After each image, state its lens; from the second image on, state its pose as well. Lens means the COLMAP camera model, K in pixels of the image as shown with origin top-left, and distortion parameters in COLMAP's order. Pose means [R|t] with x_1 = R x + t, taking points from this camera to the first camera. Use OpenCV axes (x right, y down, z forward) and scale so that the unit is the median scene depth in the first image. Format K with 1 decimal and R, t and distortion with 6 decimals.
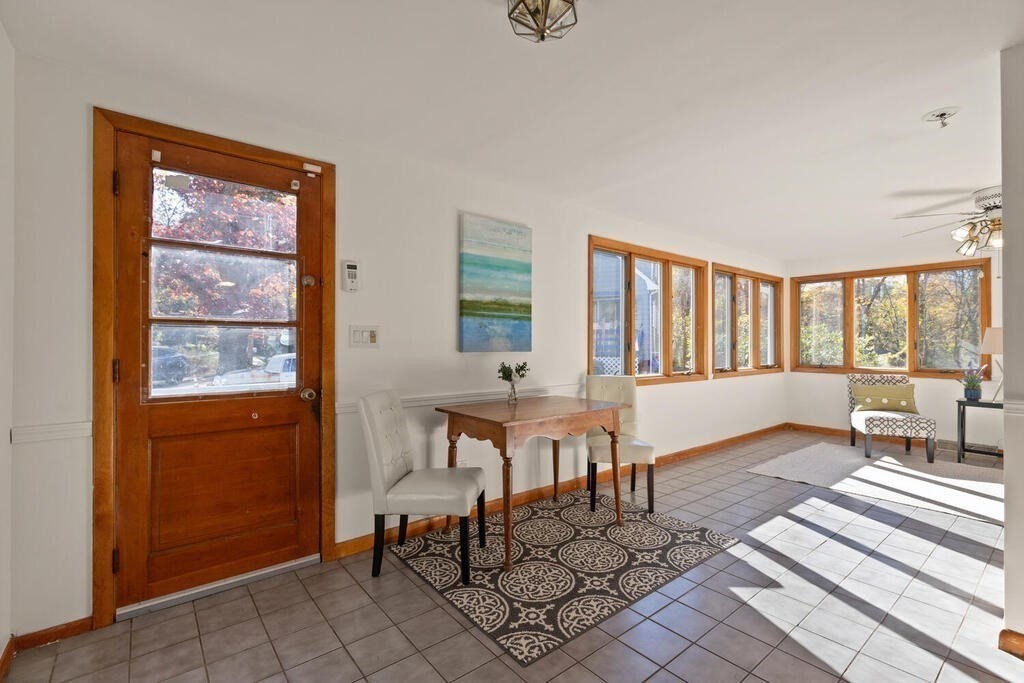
lens RADIAL K [[456.8, 0, 516.1], [0, 456.8, 342.7], [0, 0, 1]] dist [0.000668, -0.000572]
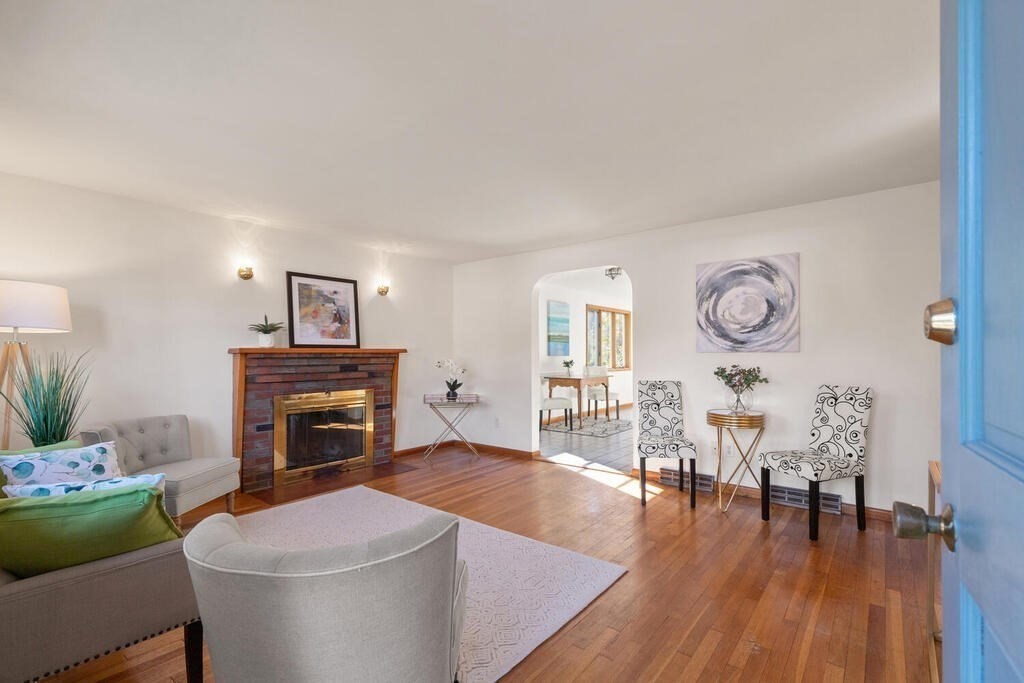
lens RADIAL K [[460.4, 0, 515.0], [0, 460.4, 351.8], [0, 0, 1]] dist [0.002492, 0.000091]
pose [[0.976666, -0.003324, 0.214739, -0.820496], [0.003715, 0.999992, -0.001414, 0.001106], [-0.214732, 0.002178, 0.976671, -1.391902]]
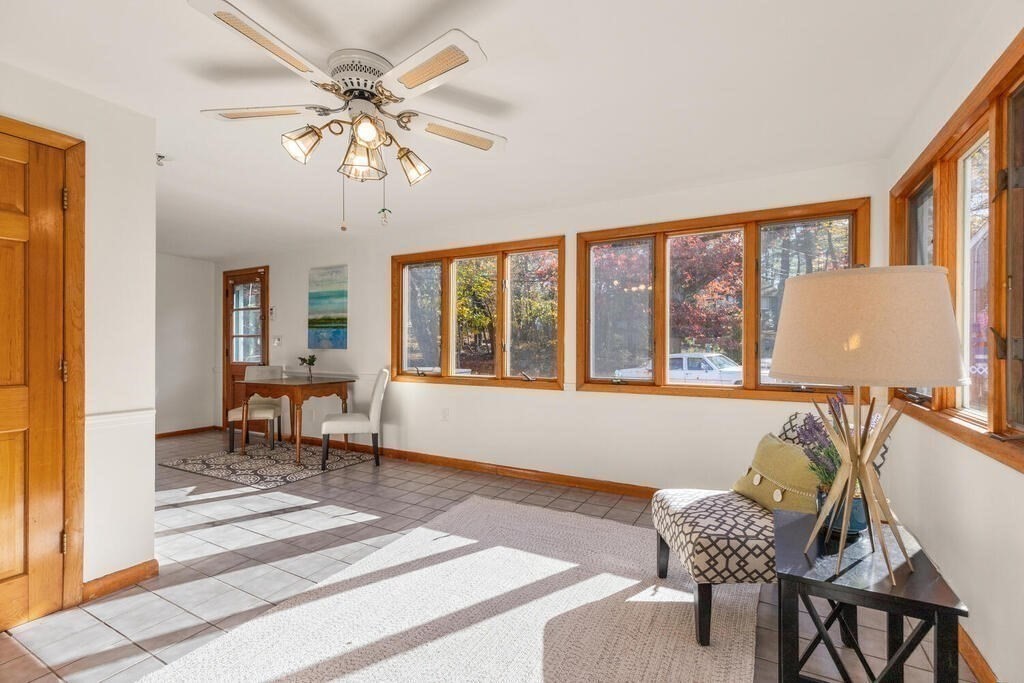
lens RADIAL K [[456.8, 0, 516.1], [0, 456.8, 342.7], [0, 0, 1]] dist [0.000668, -0.000572]
pose [[0.382946, -0.006614, -0.923747, 1.770003], [0.002030, 0.999978, -0.006318, 0.010445], [0.923768, 0.000544, 0.382951, 1.026615]]
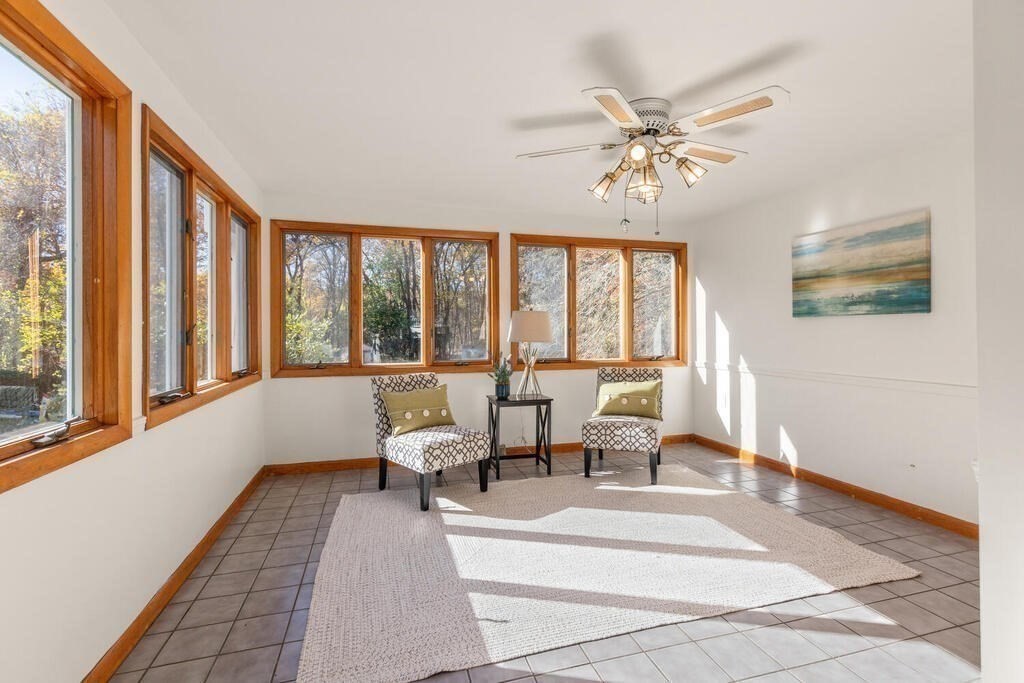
lens RADIAL K [[465.4, 0, 510.1], [0, 465.4, 331.1], [0, 0, 1]] dist [0.003718, 0.000036]
pose [[0.393338, -0.004427, 0.919383, 0.341442], [0.003450, 0.999988, 0.003339, 0.002874], [-0.919387, 0.001859, 0.393349, 0.973160]]
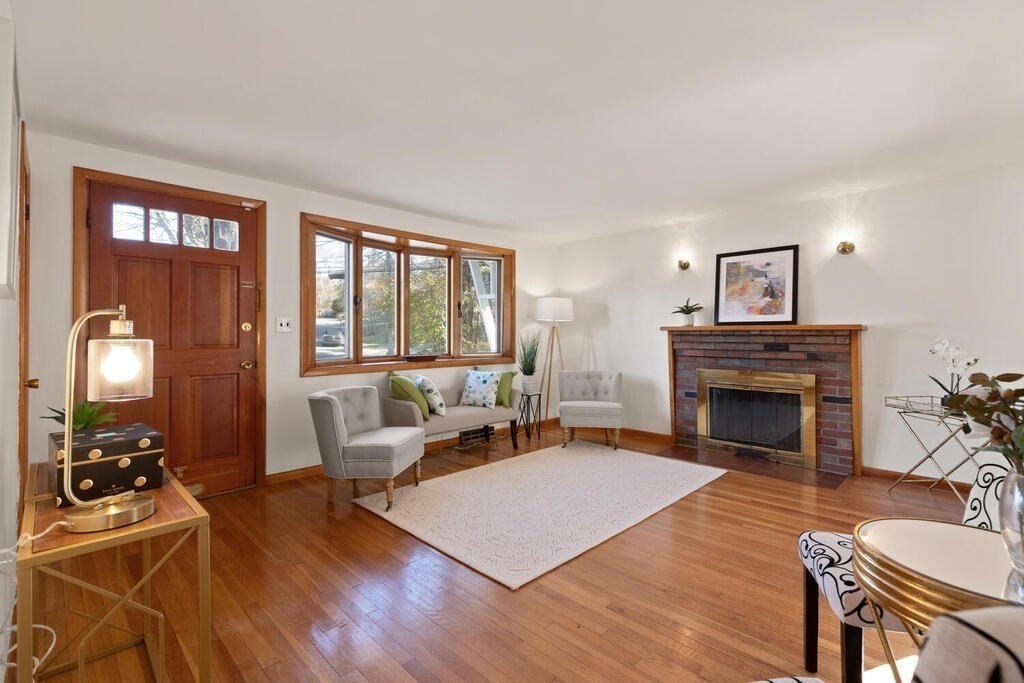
lens RADIAL K [[465.4, 0, 510.1], [0, 465.4, 331.1], [0, 0, 1]] dist [0.003718, 0.000036]
pose [[0.096947, -0.005989, -0.995272, 0.232144], [0.004490, 0.999974, -0.005580, 0.007440], [0.995279, -0.003928, 0.096971, -0.710792]]
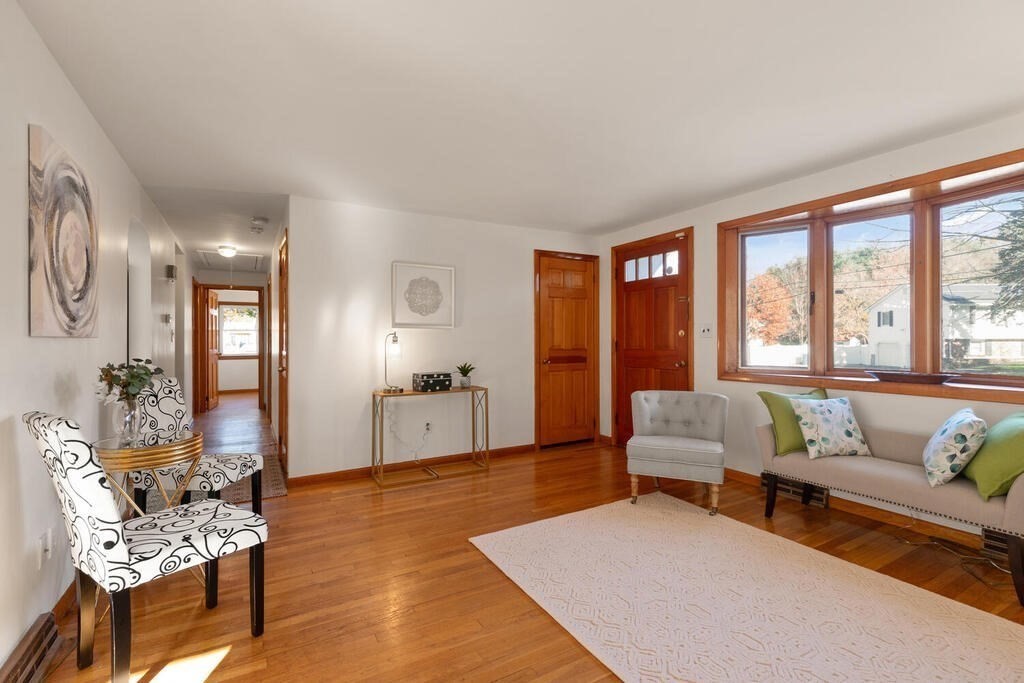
lens RADIAL K [[456.8, 0, 516.1], [0, 456.8, 342.7], [0, 0, 1]] dist [0.000668, -0.000572]
pose [[-0.988508, 0.001796, 0.151156, -0.666401], [0.002097, 0.999996, 0.001826, 0.012605], [-0.151152, 0.002122, -0.988508, 0.191613]]
